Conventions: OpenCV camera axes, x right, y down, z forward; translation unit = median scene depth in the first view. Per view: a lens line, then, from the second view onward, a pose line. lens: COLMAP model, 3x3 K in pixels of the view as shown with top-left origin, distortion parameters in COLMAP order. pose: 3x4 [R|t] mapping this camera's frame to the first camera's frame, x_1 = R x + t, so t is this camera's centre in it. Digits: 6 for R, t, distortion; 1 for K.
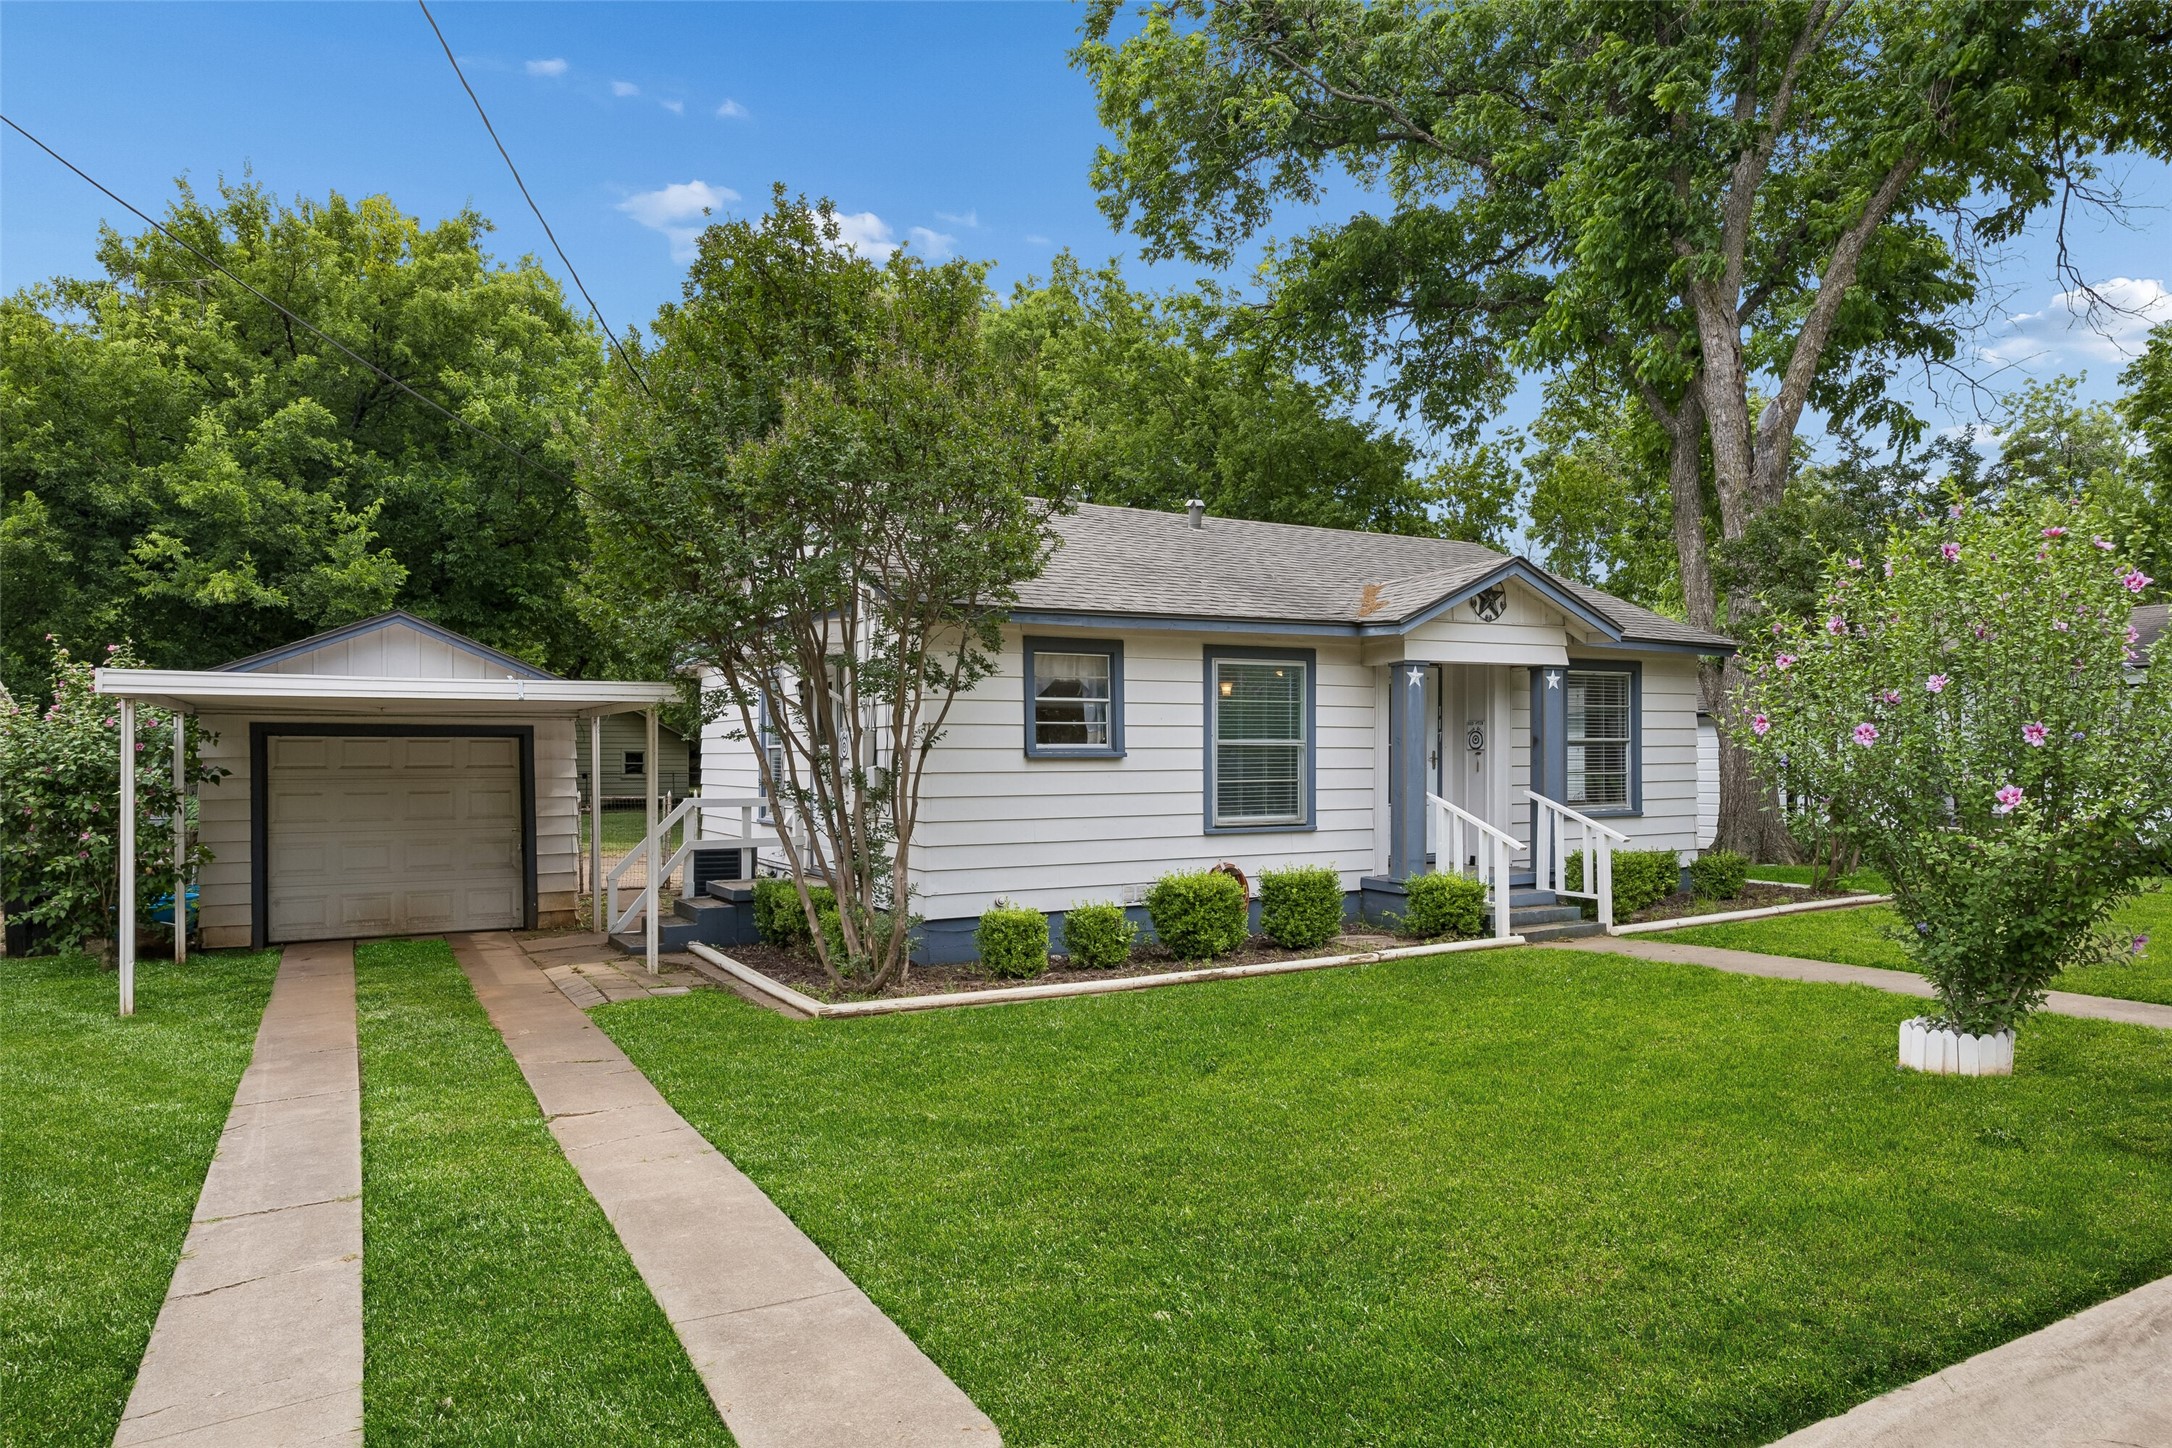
lens RADIAL K [[1460.6, 0, 1086.0], [0, 1460.6, 724.0], [0, 0, 1]] dist [-0.004631, -0.005573]
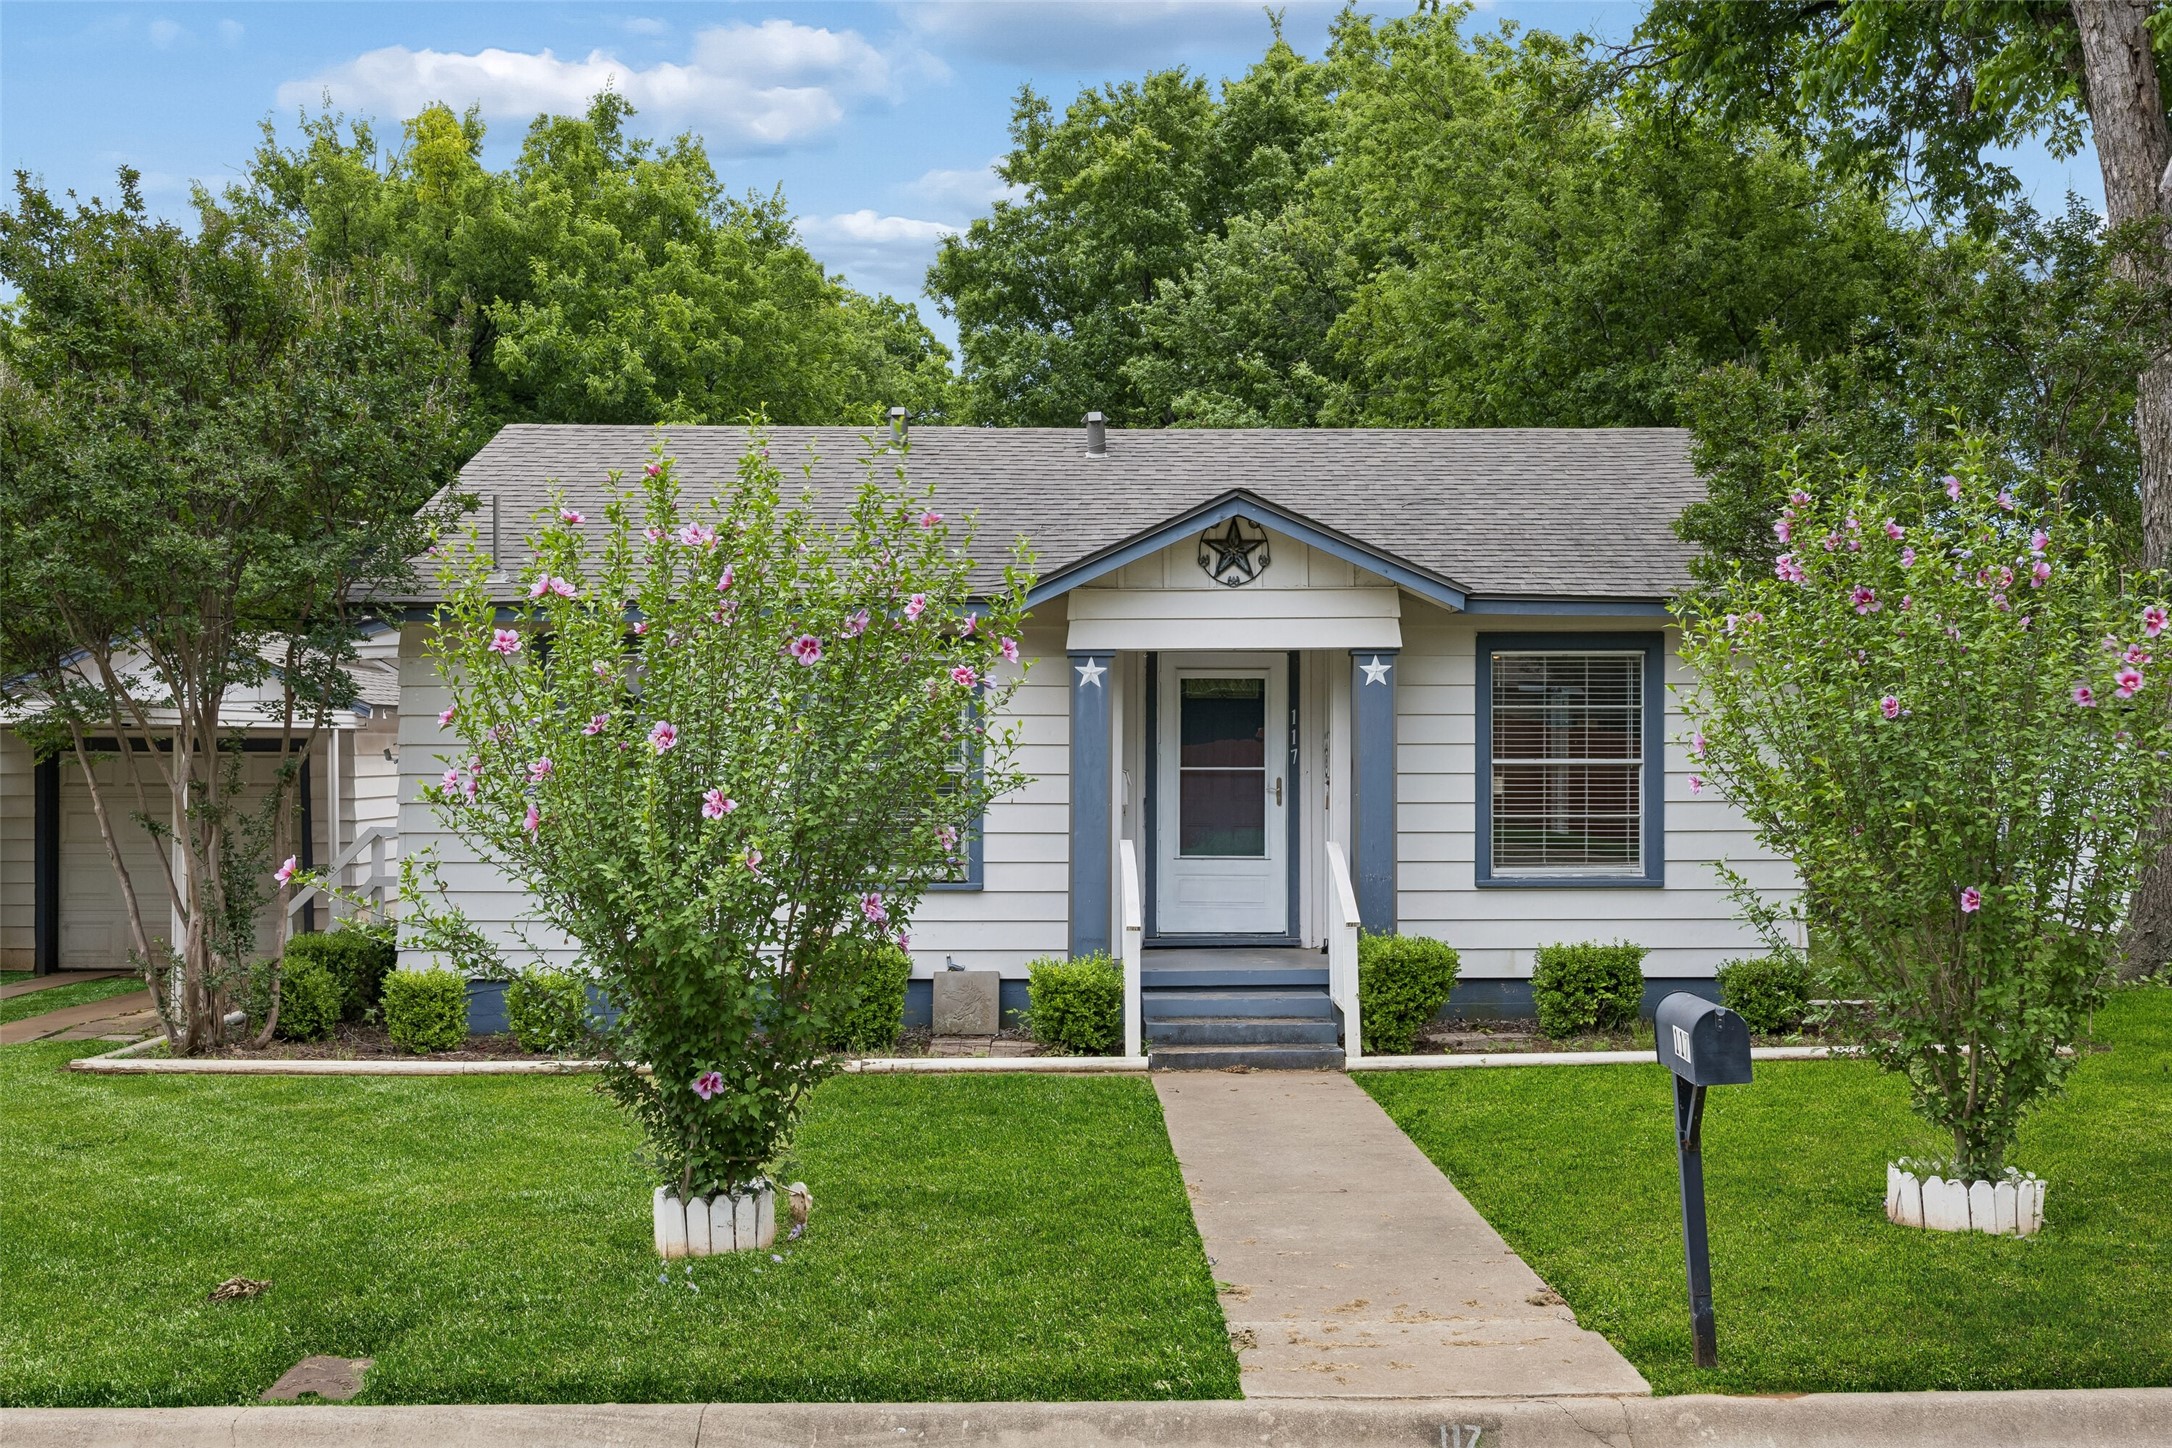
lens RADIAL K [[2226.7, 0, 1086.0], [0, 2226.7, 724.0], [0, 0, 1]] dist [0.008596, 0.030108]
pose [[0.859152, -0.000804, -0.511720, 0.728071], [0.008290, 0.999889, 0.012346, -0.020441], [0.511654, -0.014849, 0.859063, 0.093717]]
